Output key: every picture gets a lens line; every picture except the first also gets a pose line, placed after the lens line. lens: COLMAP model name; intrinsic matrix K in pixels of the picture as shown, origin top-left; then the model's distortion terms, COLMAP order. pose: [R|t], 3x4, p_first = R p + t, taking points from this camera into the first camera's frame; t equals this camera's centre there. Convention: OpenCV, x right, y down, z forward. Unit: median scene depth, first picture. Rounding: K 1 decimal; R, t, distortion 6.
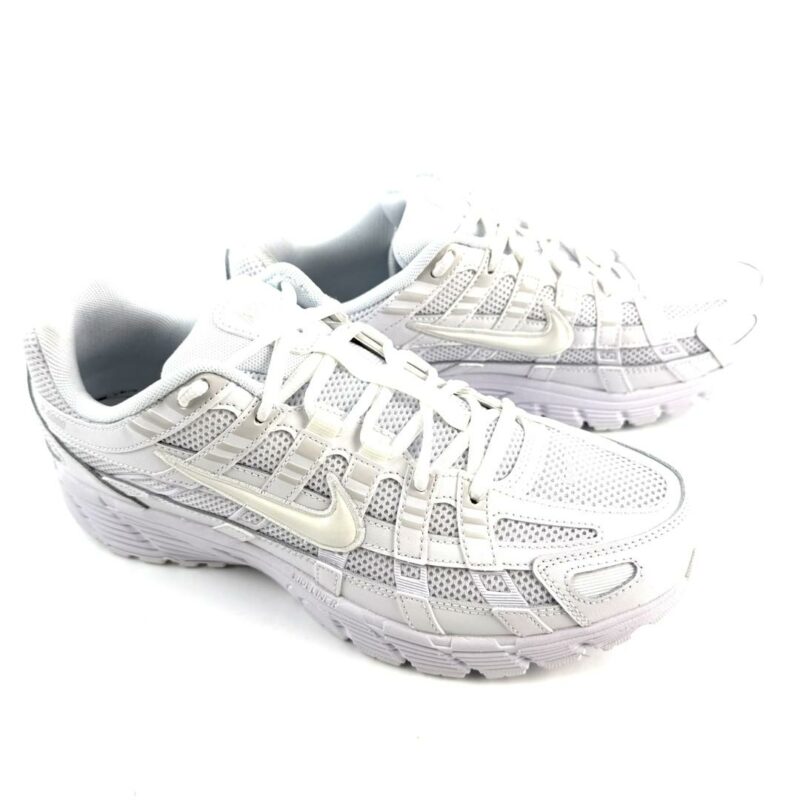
lens RADIAL K [[757.7, 0, 400.0], [0, 757.7, 400.0], [0, 0, 1]] dist [0.235216, -0.734019]
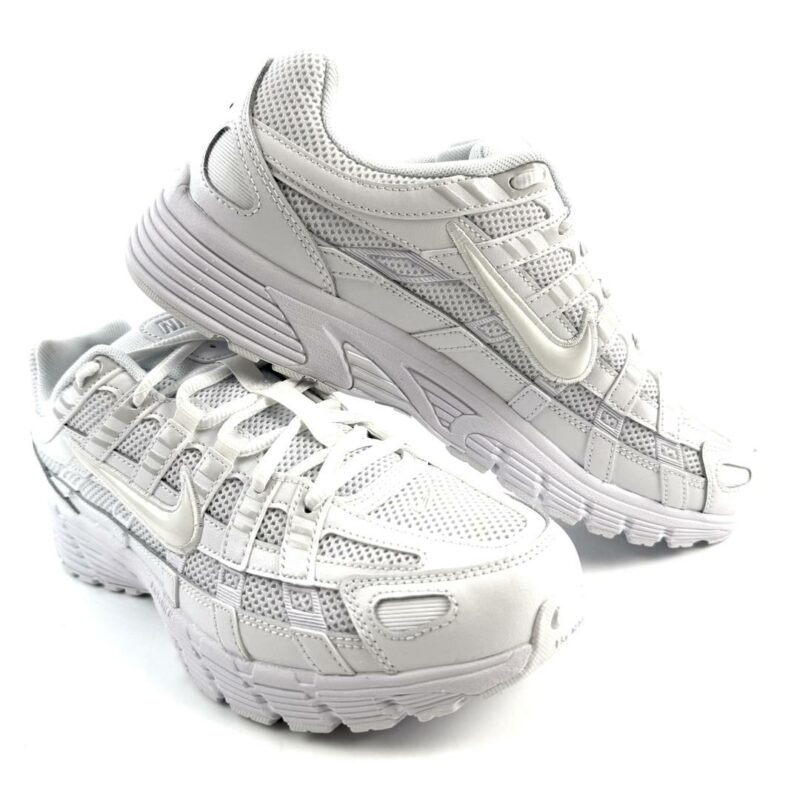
lens RADIAL K [[757.7, 0, 400.0], [0, 757.7, 400.0], [0, 0, 1]] dist [0.235216, -0.734019]
pose [[0.932055, 0.073405, -0.354802, 0.515335], [-0.185898, 0.937426, -0.294404, 0.256172], [0.310990, 0.340358, 0.887379, 0.166484]]
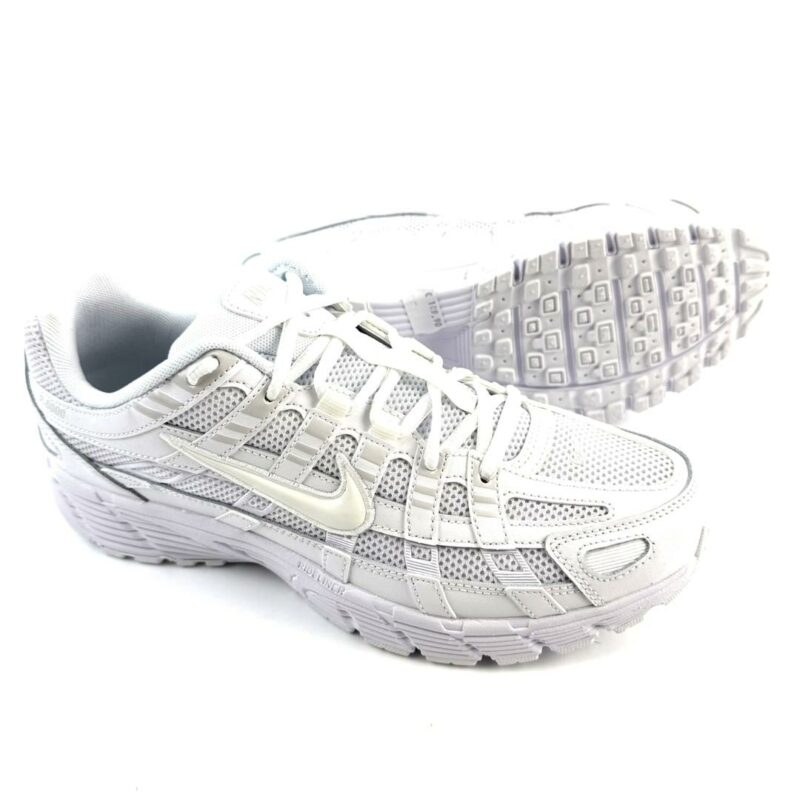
lens RADIAL K [[757.7, 0, 400.0], [0, 757.7, 400.0], [0, 0, 1]] dist [0.235216, -0.734019]
pose [[0.999200, -0.004535, 0.039745, -0.051743], [0.007511, 0.997151, -0.075062, 0.100939], [-0.039291, 0.075301, 0.996386, 0.004269]]
